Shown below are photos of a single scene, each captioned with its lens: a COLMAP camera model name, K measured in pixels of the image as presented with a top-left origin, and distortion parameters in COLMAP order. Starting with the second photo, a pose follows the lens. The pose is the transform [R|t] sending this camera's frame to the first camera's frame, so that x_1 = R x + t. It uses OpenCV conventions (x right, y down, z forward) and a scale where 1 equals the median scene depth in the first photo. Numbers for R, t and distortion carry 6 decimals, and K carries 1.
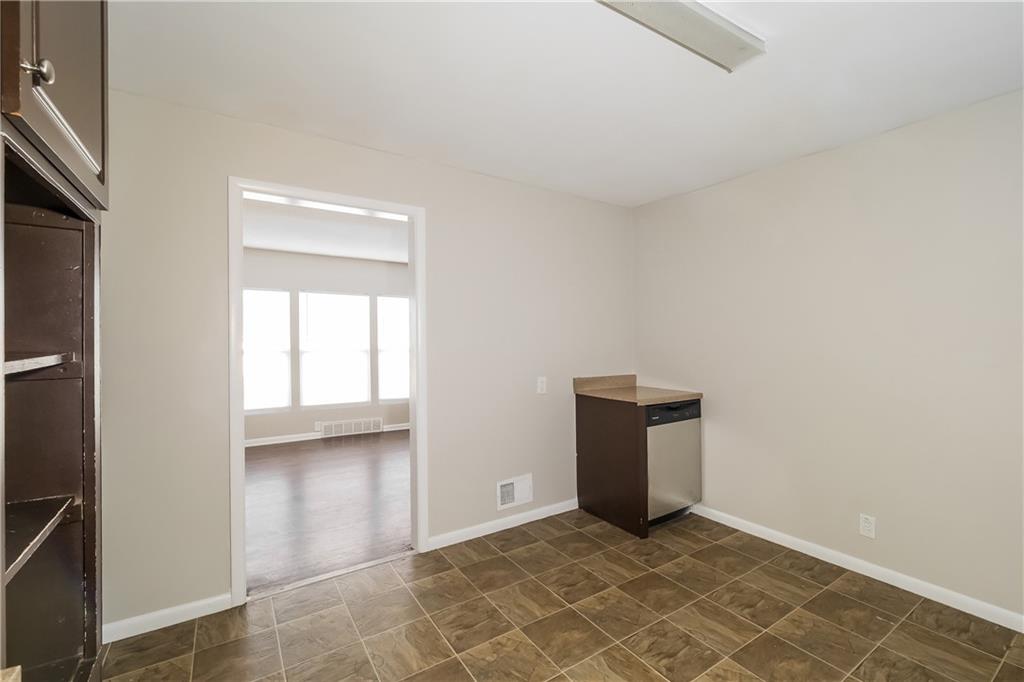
lens RADIAL K [[433.8, 0, 514.9], [0, 433.8, 297.0], [0, 0, 1]] dist [-0.002589, -0.000028]
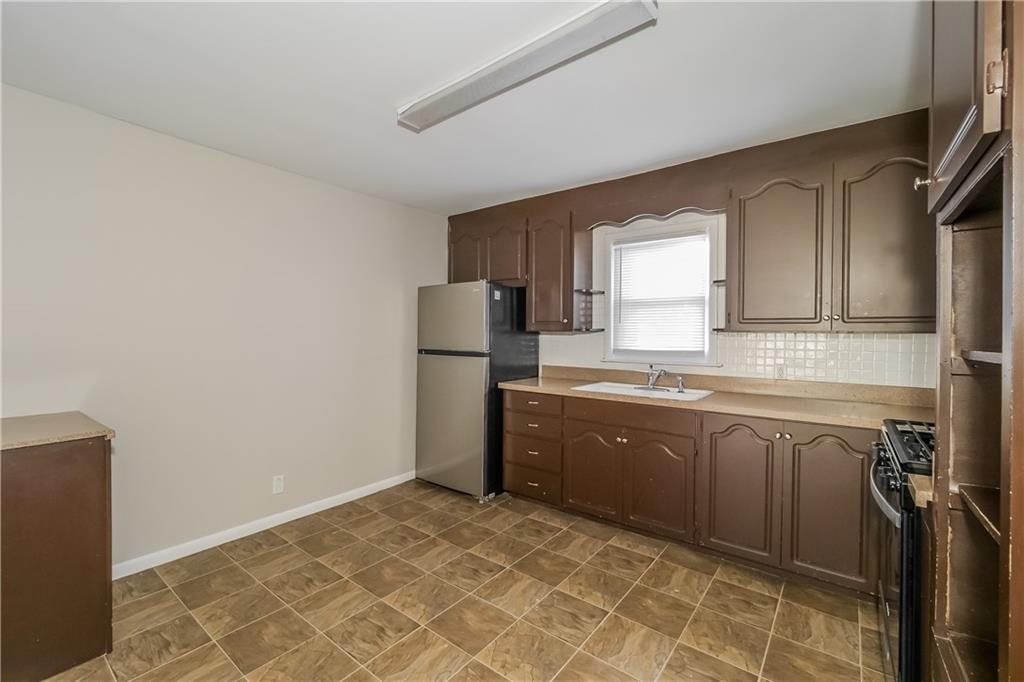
lens RADIAL K [[430.9, 0, 511.2], [0, 430.9, 335.5], [0, 0, 1]] dist [-0.011095, 0.000131]
pose [[-0.318229, -0.002246, 0.948011, -0.719758], [-0.097806, 0.994739, -0.030475, 0.113563], [-0.942955, -0.102419, -0.316775, 1.088882]]
